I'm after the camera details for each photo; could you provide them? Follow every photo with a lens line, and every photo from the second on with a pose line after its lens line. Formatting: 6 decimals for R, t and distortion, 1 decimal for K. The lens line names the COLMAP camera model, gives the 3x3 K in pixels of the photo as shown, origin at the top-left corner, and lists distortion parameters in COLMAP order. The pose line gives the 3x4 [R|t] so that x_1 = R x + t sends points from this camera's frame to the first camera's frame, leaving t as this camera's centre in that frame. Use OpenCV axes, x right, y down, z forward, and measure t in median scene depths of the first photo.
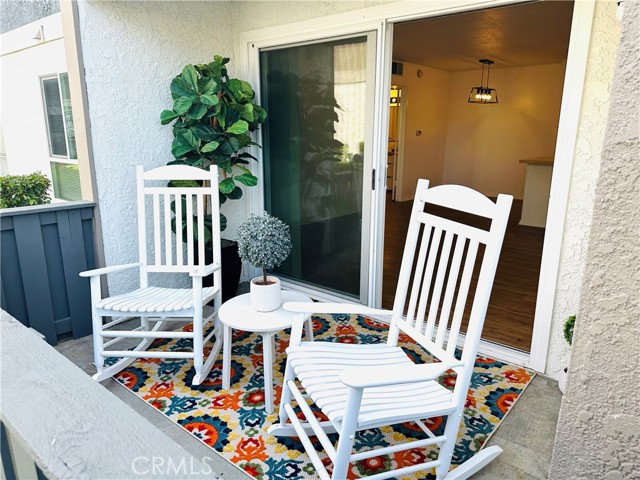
lens RADIAL K [[467.7, 0, 320.0], [0, 467.7, 240.0], [0, 0, 1]] dist [0.068785, -0.105204]
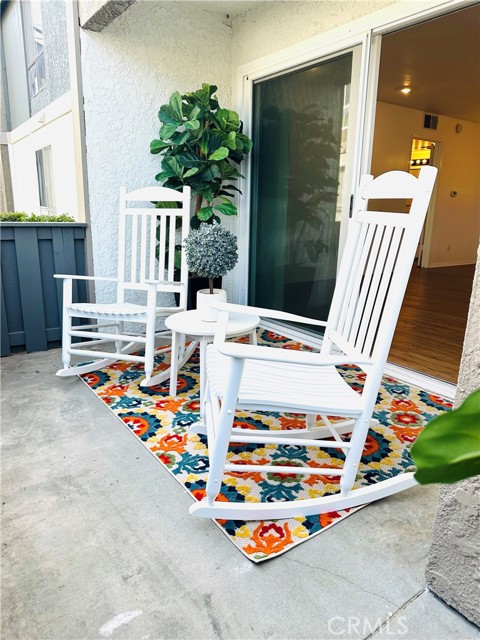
lens RADIAL K [[467.7, 0, 244.1], [0, 467.7, 322.5], [0, 0, 1]] dist [0.068785, -0.105204]
pose [[0.967323, 0.074505, -0.242354, 0.159914], [-0.073847, 0.997200, 0.011813, 0.112186], [0.242556, 0.006470, 0.970116, 0.036426]]
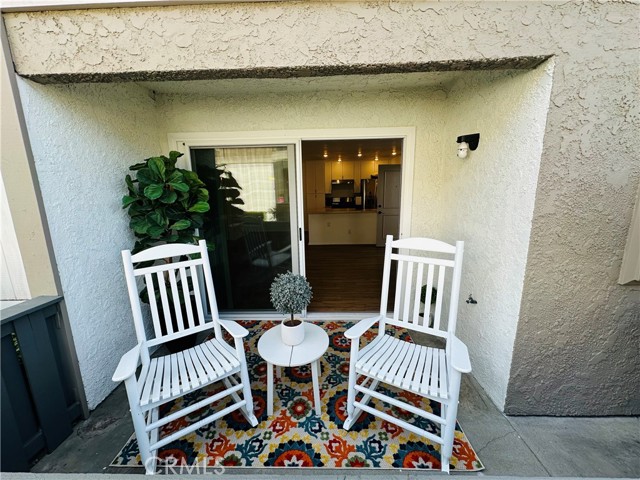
lens RADIAL K [[259.3, 0, 323.9], [0, 259.3, 238.1], [0, 0, 1]] dist [-0.001762, -0.000391]
pose [[0.769218, -0.131560, 0.625297, -0.392451], [0.165701, 0.986169, 0.003646, -0.111414], [-0.617128, 0.100807, 0.780378, 0.271486]]
